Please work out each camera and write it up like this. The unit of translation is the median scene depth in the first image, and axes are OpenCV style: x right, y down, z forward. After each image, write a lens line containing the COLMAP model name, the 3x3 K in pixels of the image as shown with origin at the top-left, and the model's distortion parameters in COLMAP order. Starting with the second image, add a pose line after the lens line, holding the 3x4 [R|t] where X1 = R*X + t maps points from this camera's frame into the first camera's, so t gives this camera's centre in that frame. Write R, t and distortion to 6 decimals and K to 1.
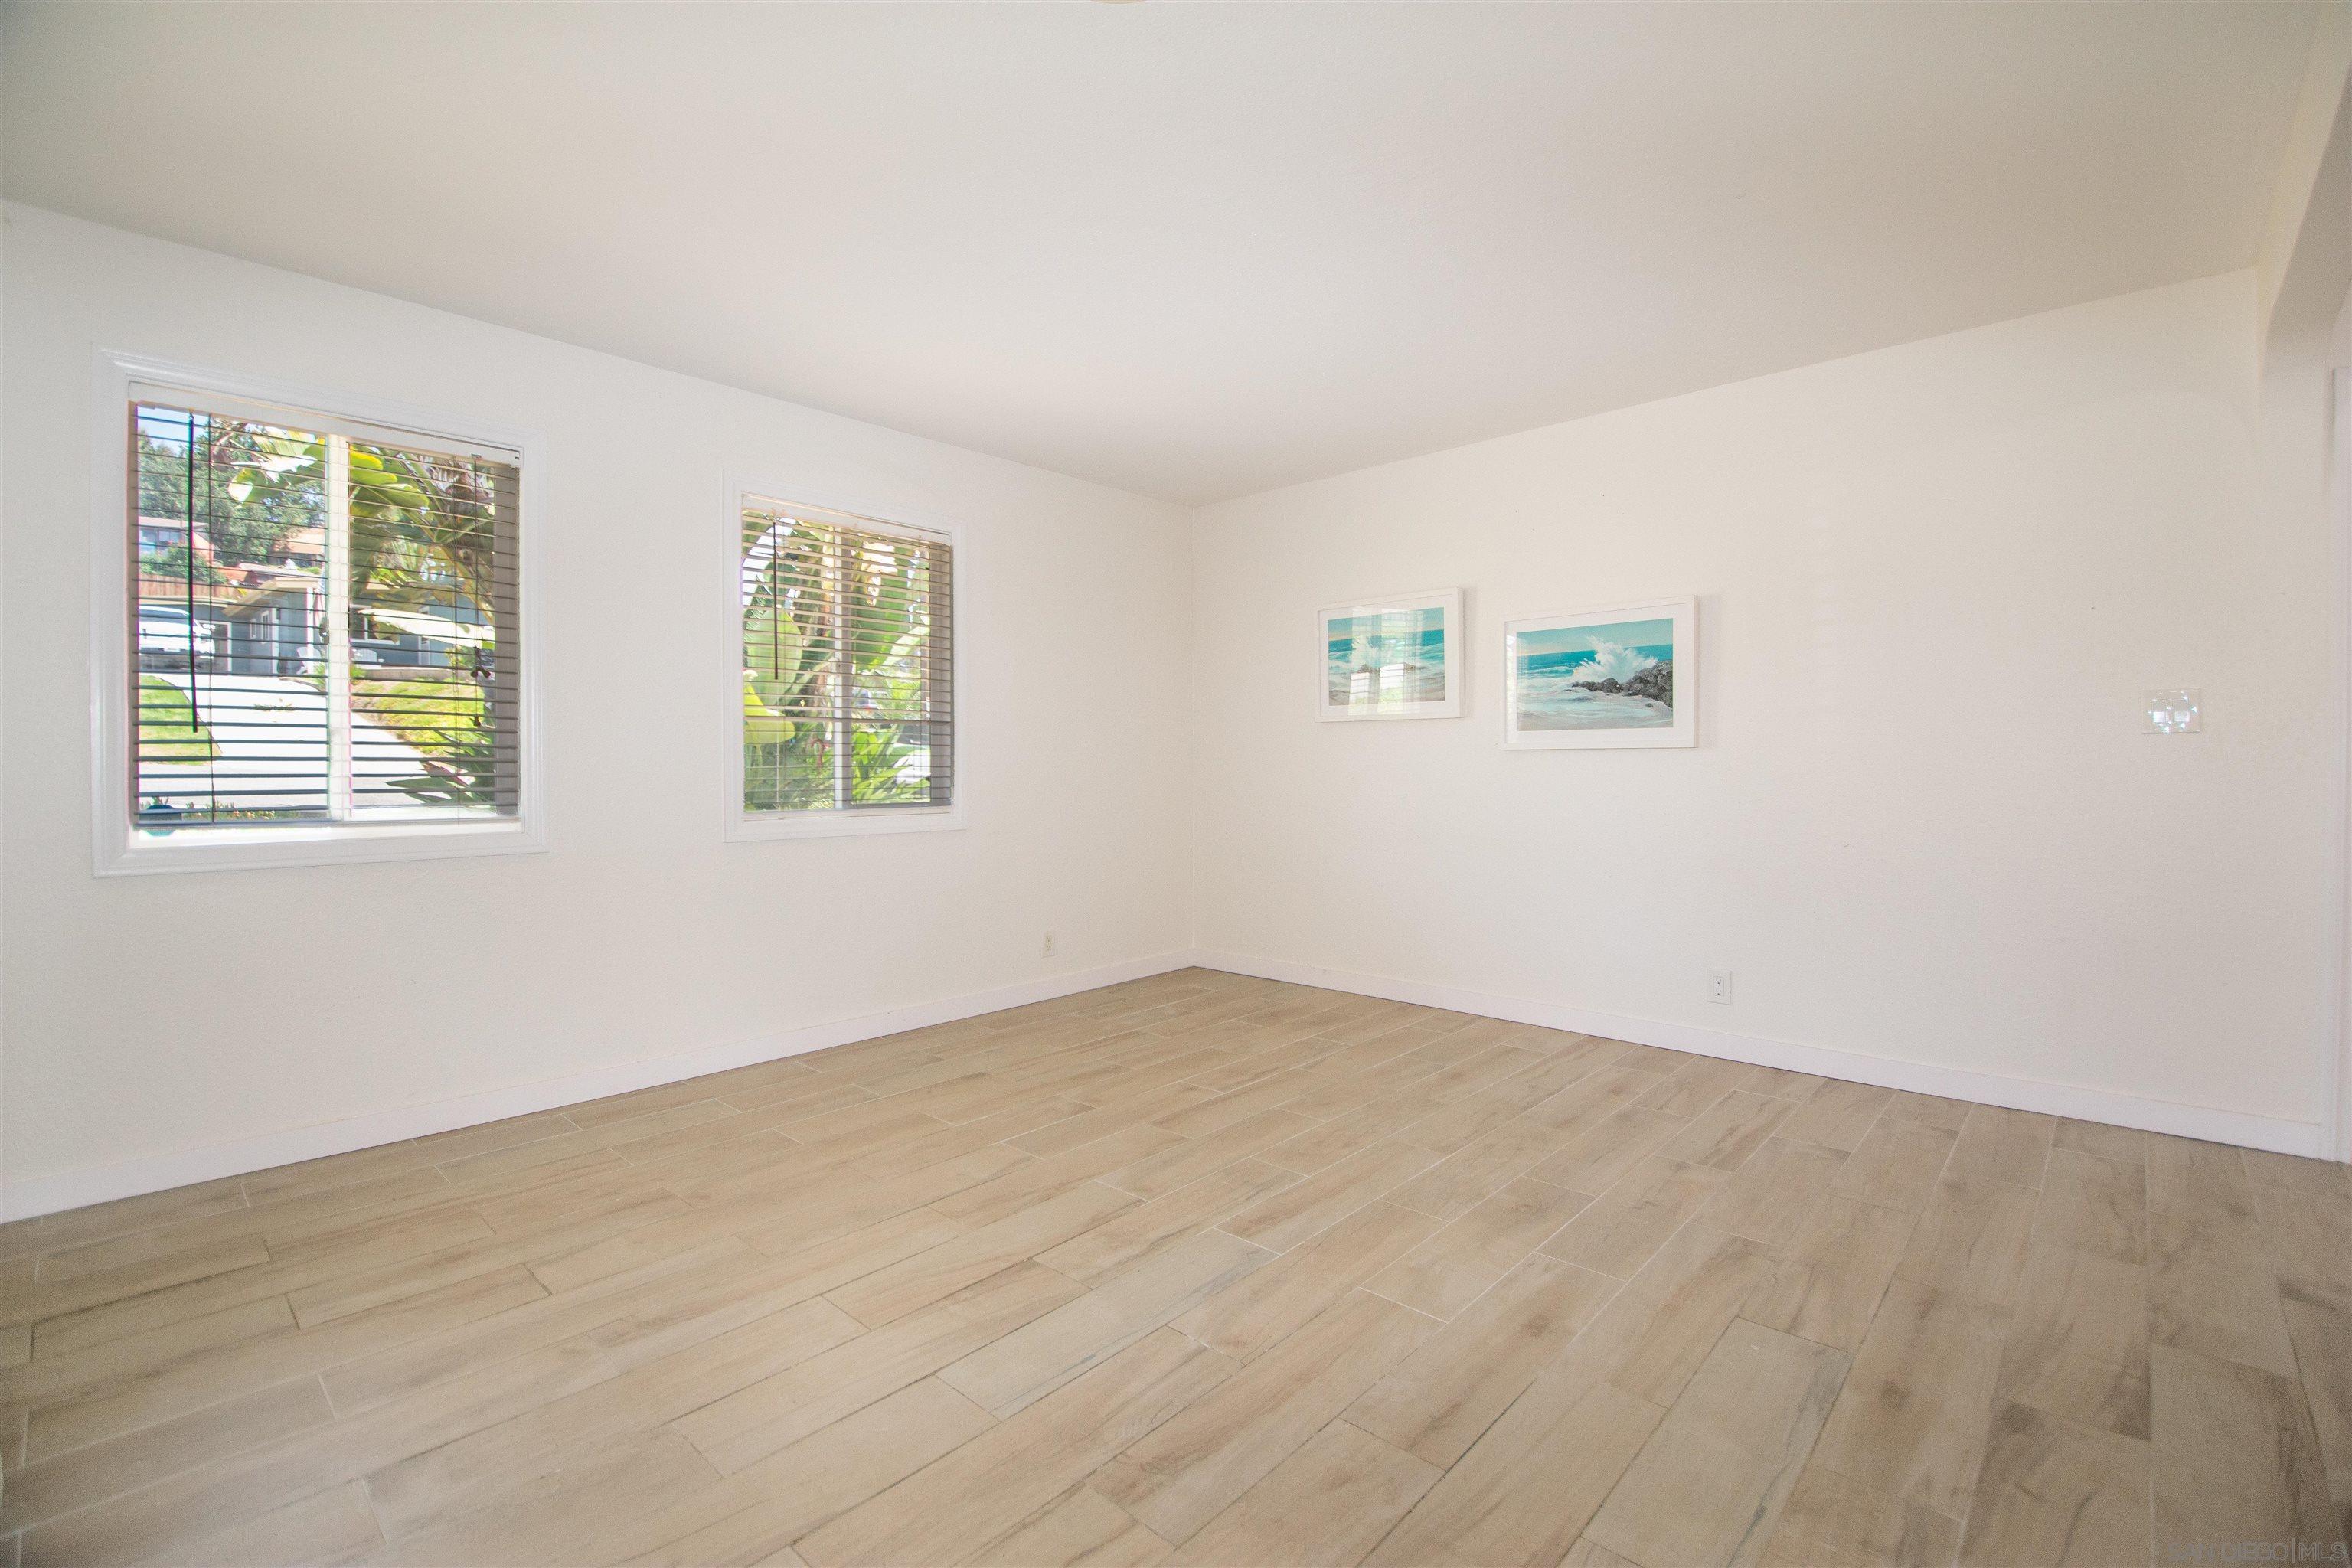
lens RADIAL K [[1029.4, 0, 1180.5], [0, 1029.4, 775.0], [0, 0, 1]] dist [-0.003653, -0.008670]
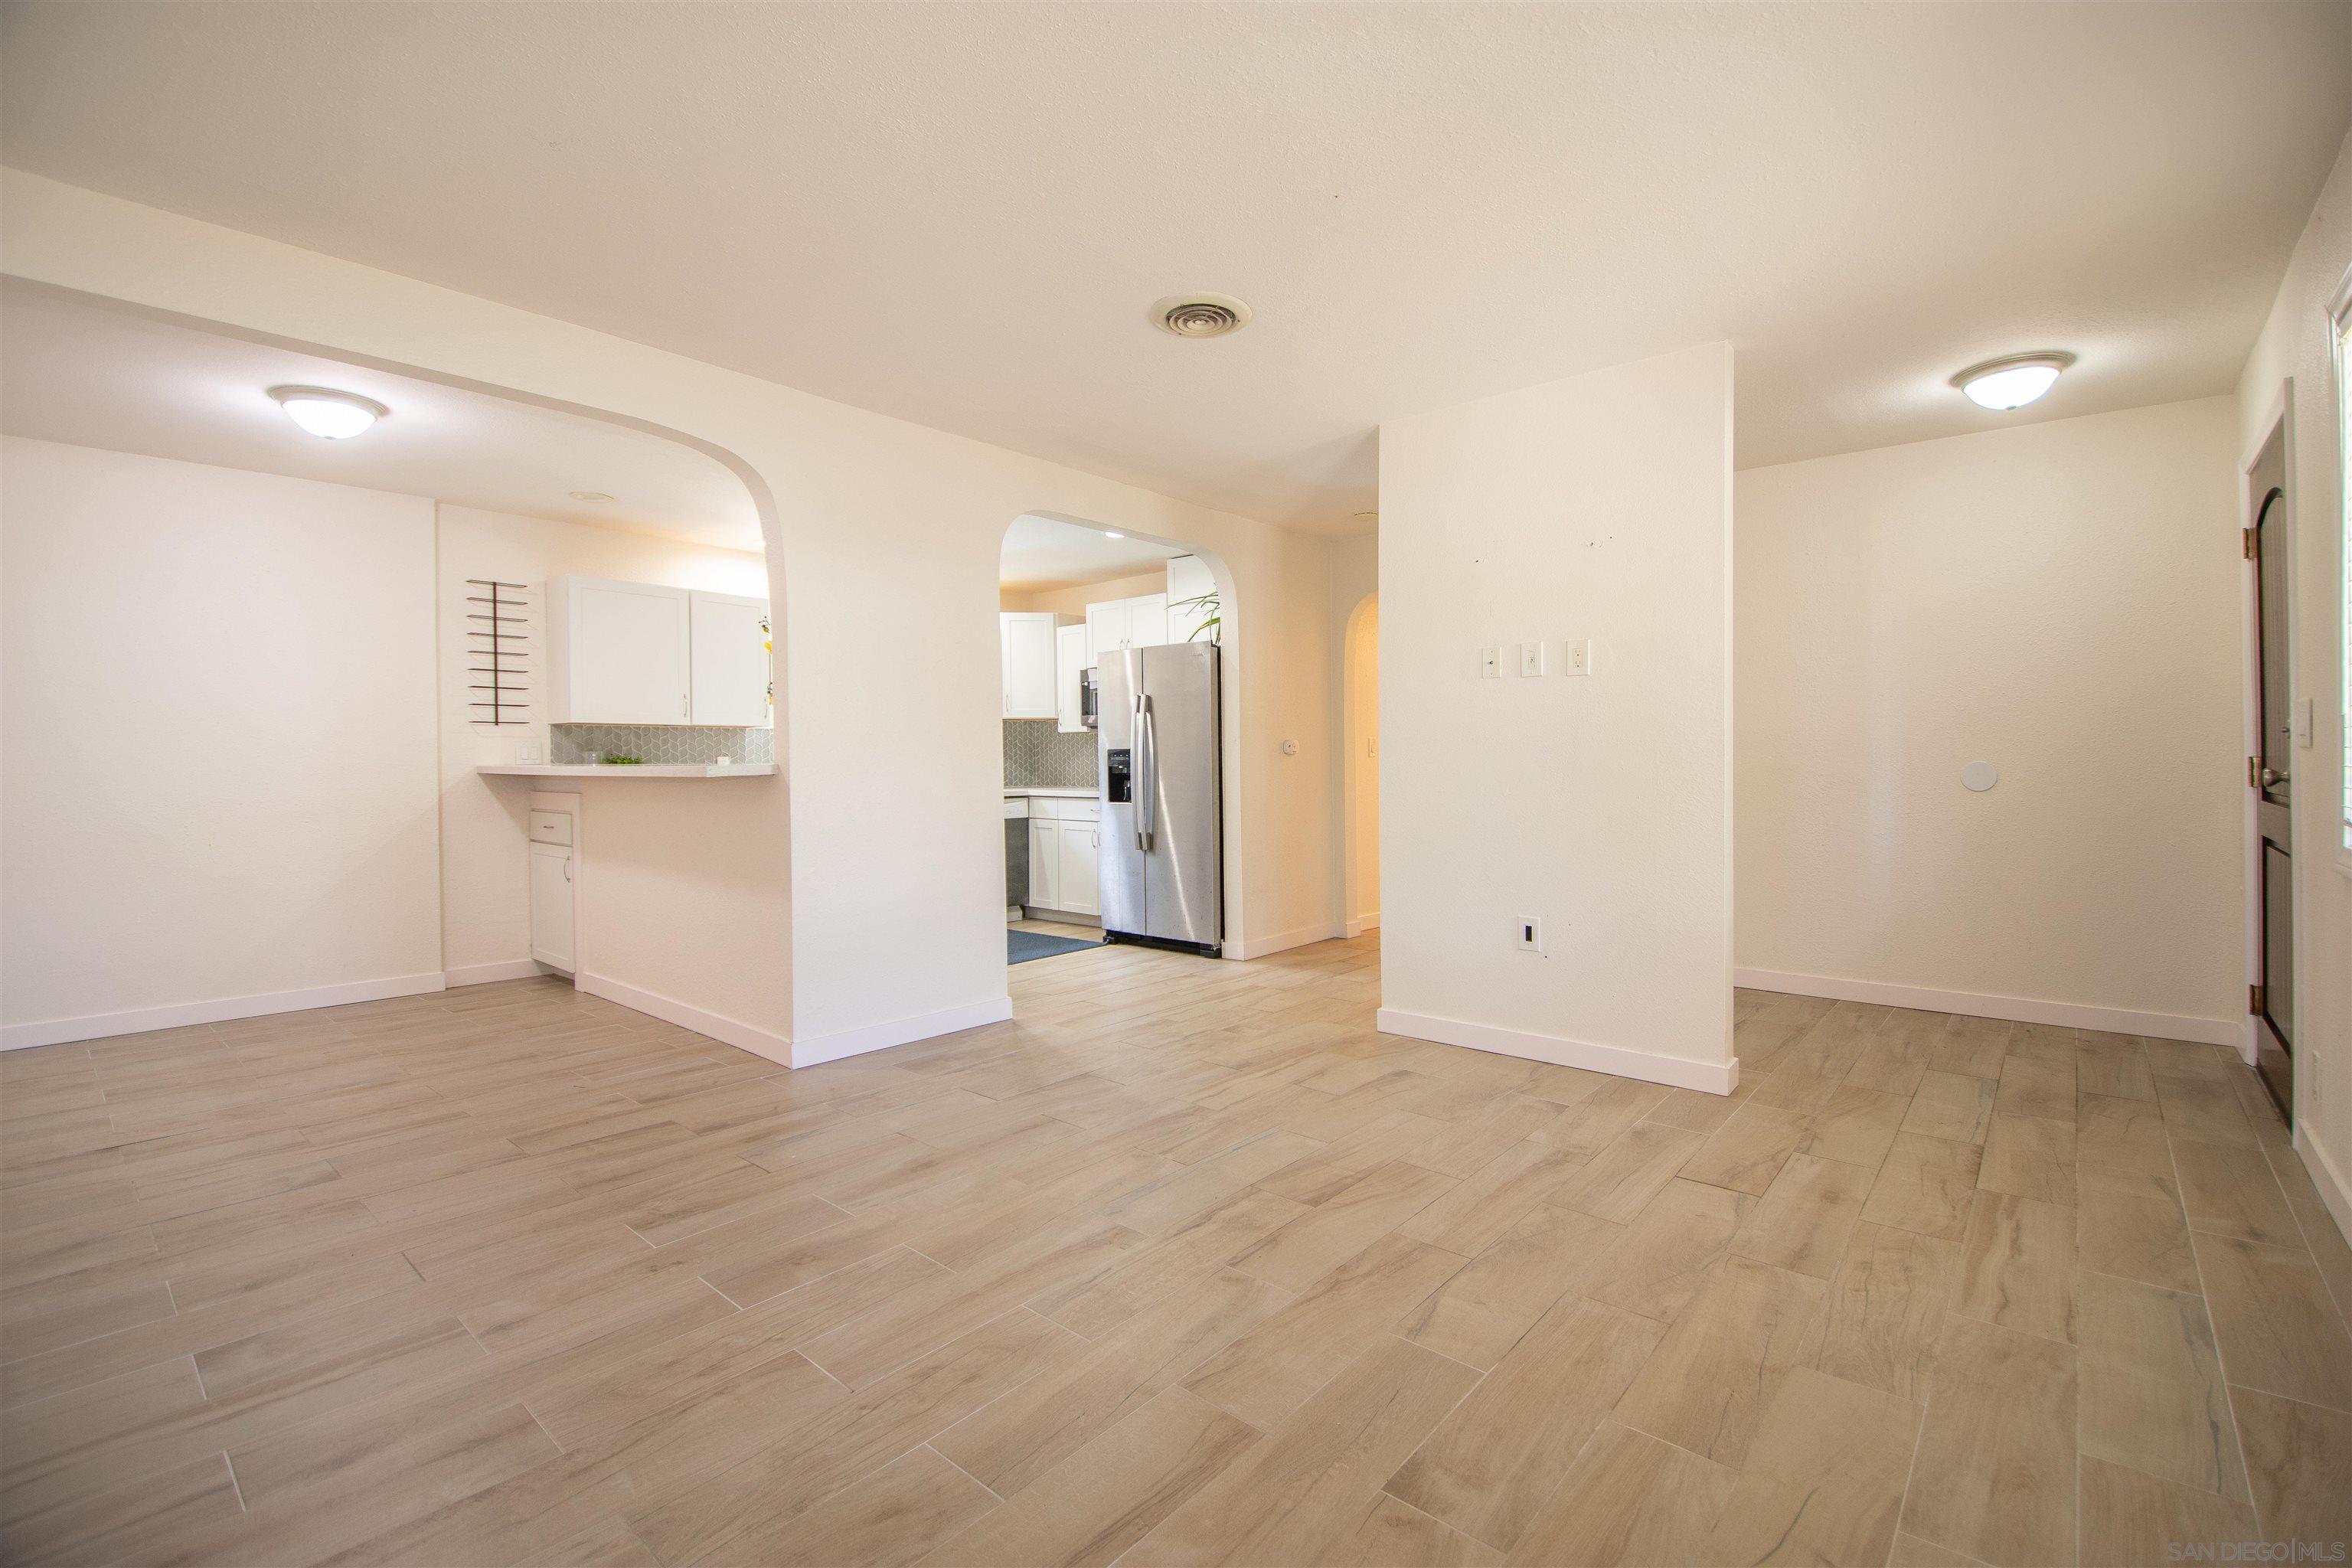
lens RADIAL K [[1029.4, 0, 1194.7], [0, 1029.4, 784.3], [0, 0, 1]] dist [-0.003653, -0.008670]
pose [[-0.998661, 0.013395, -0.049976, 0.033790], [0.011605, 0.999286, 0.035946, -0.026950], [0.050422, 0.035318, -0.998103, 2.028020]]
